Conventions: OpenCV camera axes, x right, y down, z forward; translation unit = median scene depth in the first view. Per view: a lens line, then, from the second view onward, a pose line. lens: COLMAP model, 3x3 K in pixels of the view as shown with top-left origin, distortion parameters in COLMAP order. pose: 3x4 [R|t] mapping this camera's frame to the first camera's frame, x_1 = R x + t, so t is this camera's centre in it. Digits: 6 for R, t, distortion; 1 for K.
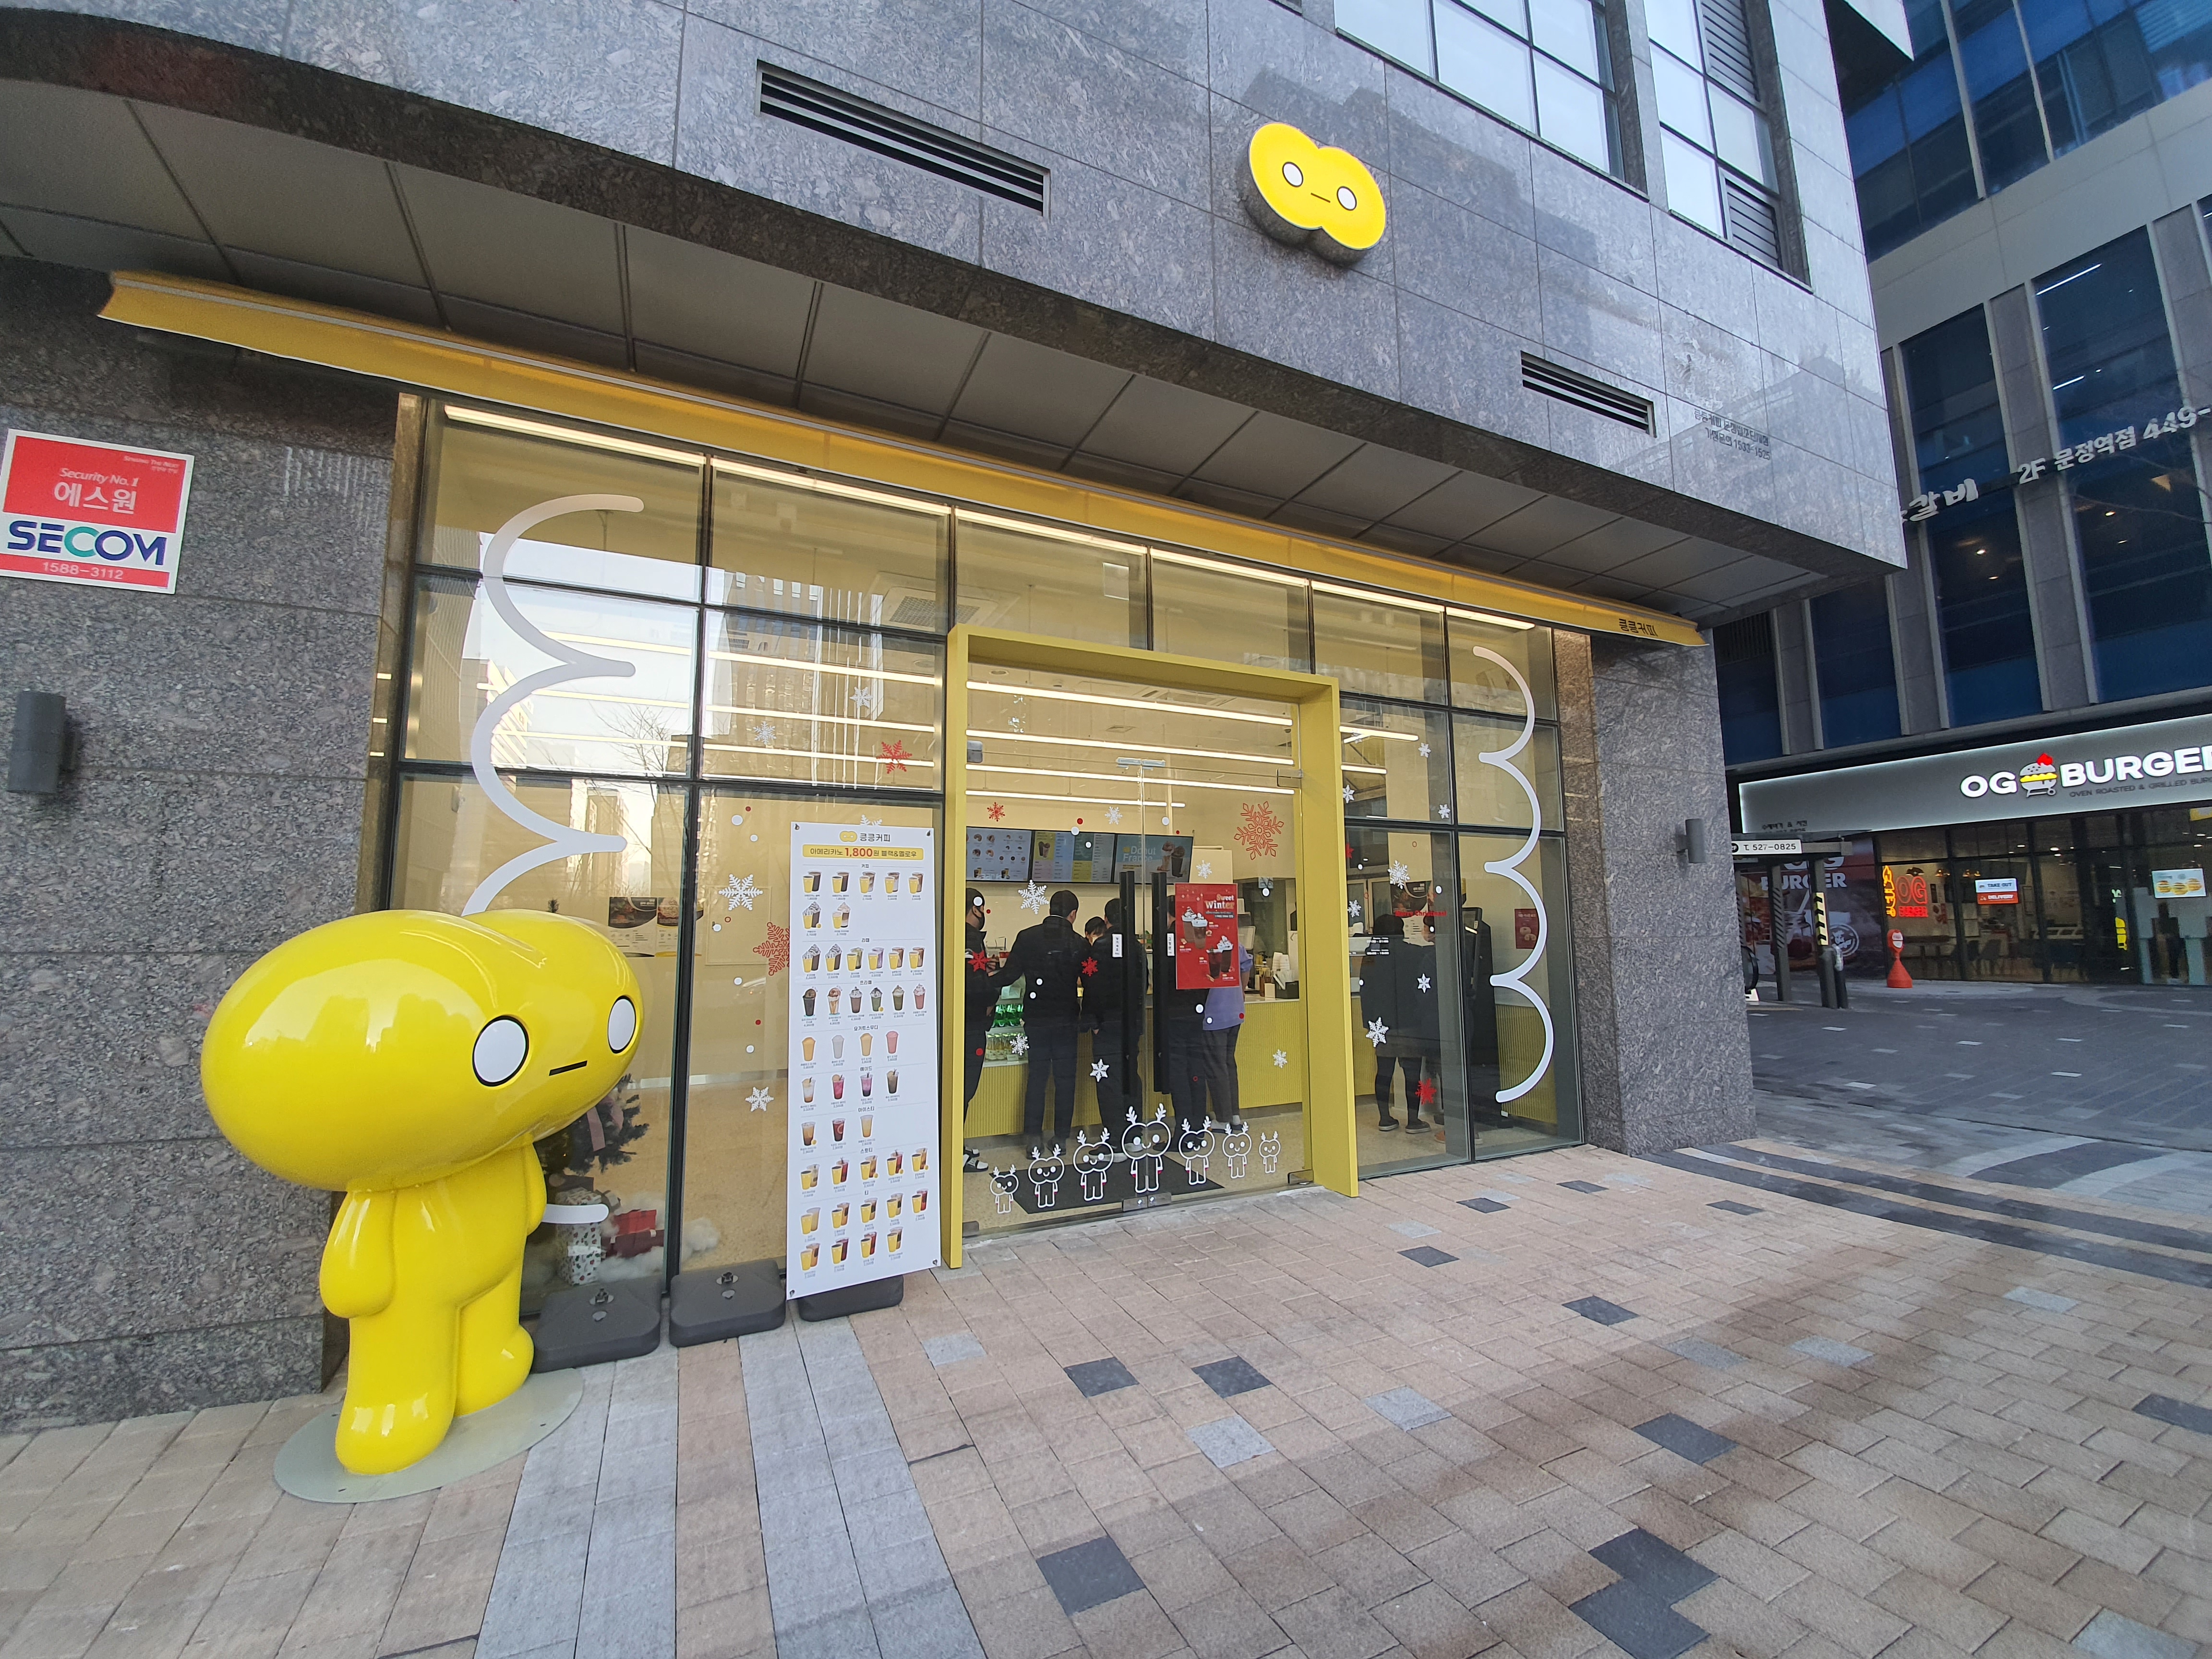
lens RADIAL K [[882.9, 0, 1099.2], [0, 882.9, 836.7], [0, 0, 1]] dist [-0.010365, -0.001447]
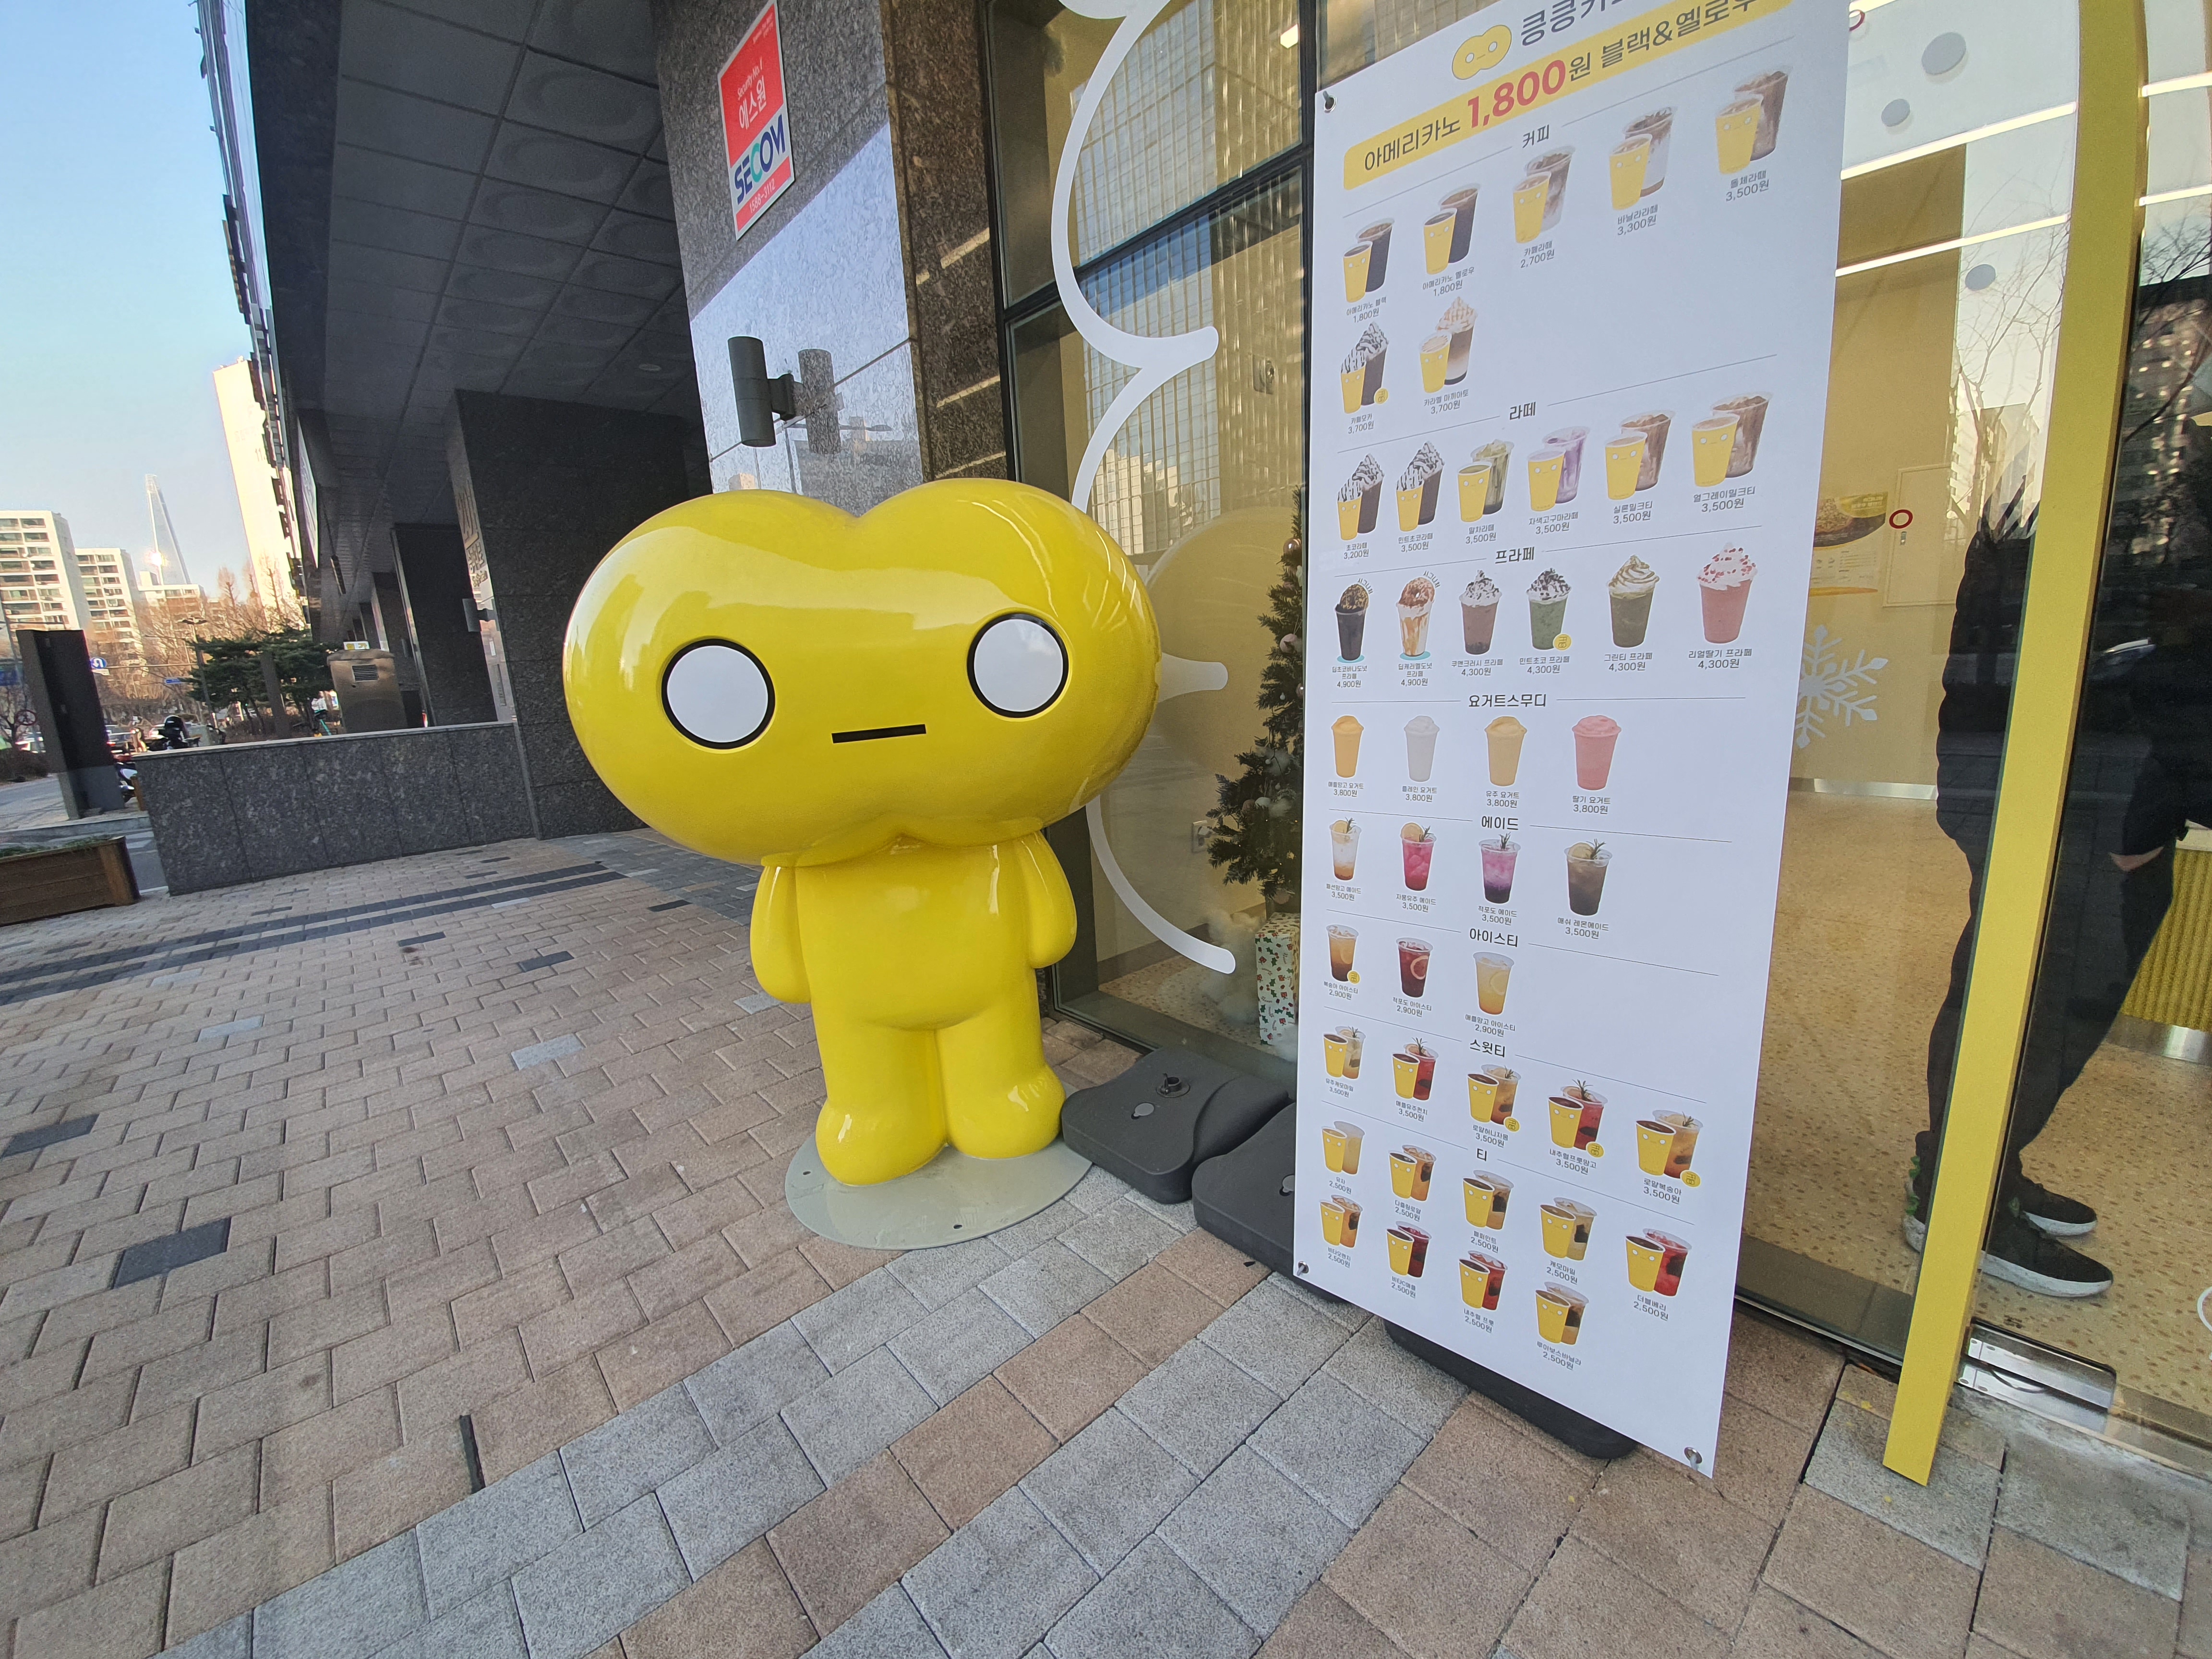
lens RADIAL K [[882.9, 0, 1089.4], [0, 882.9, 830.2], [0, 0, 1]] dist [-0.010365, -0.001447]
pose [[0.282822, 0.193196, -0.939514, 0.001855], [0.160096, 0.956256, 0.244833, 0.121987], [0.945717, -0.219657, 0.239521, 0.588848]]
